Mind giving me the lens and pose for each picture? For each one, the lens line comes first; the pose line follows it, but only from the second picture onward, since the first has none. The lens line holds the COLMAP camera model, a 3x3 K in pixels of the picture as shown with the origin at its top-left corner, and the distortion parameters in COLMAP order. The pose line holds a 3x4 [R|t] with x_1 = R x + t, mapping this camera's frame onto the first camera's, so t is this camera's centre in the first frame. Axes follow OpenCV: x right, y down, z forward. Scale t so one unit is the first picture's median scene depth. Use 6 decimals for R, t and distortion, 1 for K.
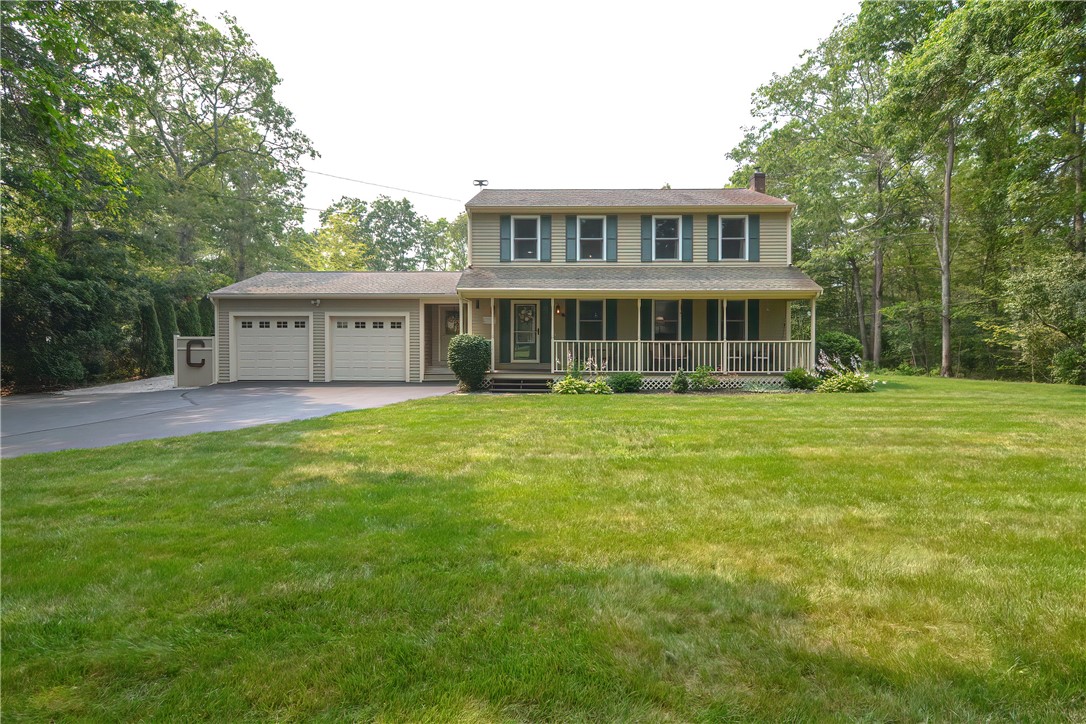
lens RADIAL K [[525.0, 0, 545.2], [0, 525.0, 354.5], [0, 0, 1]] dist [0.005990, -0.009864]
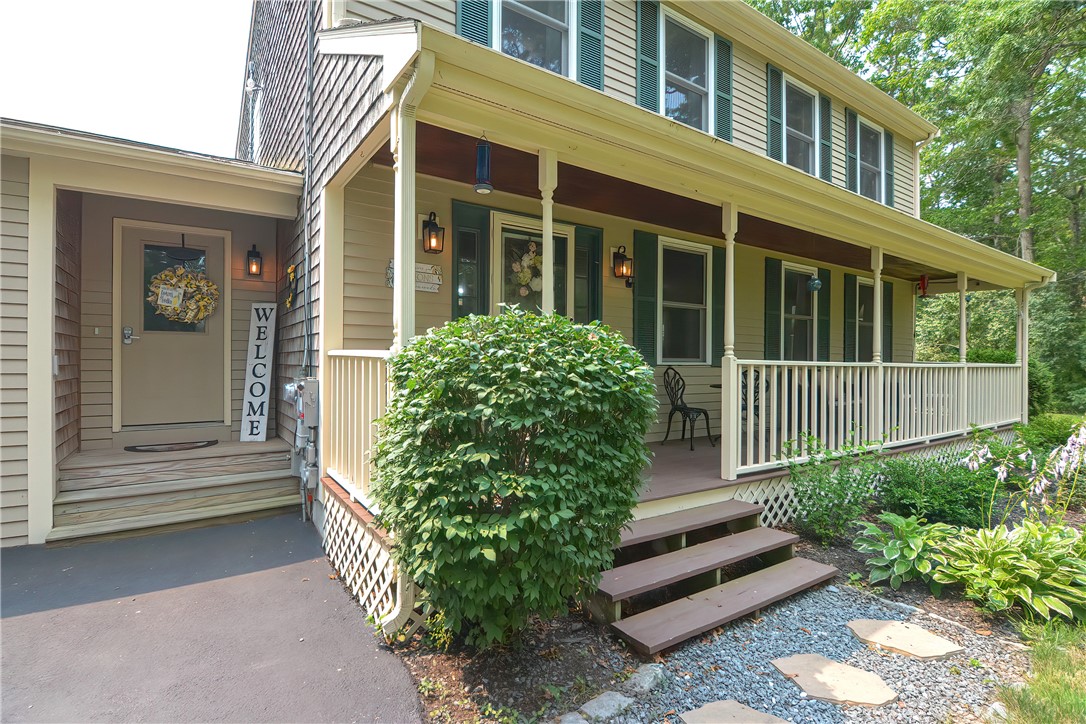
lens RADIAL K [[525.0, 0, 547.9], [0, 525.0, 368.0], [0, 0, 1]] dist [0.005990, -0.009864]
pose [[0.821138, 0.004016, 0.570716, -0.200020], [0.004742, 0.999893, -0.013859, -0.016410], [-0.570710, 0.014086, 0.821031, 0.757633]]
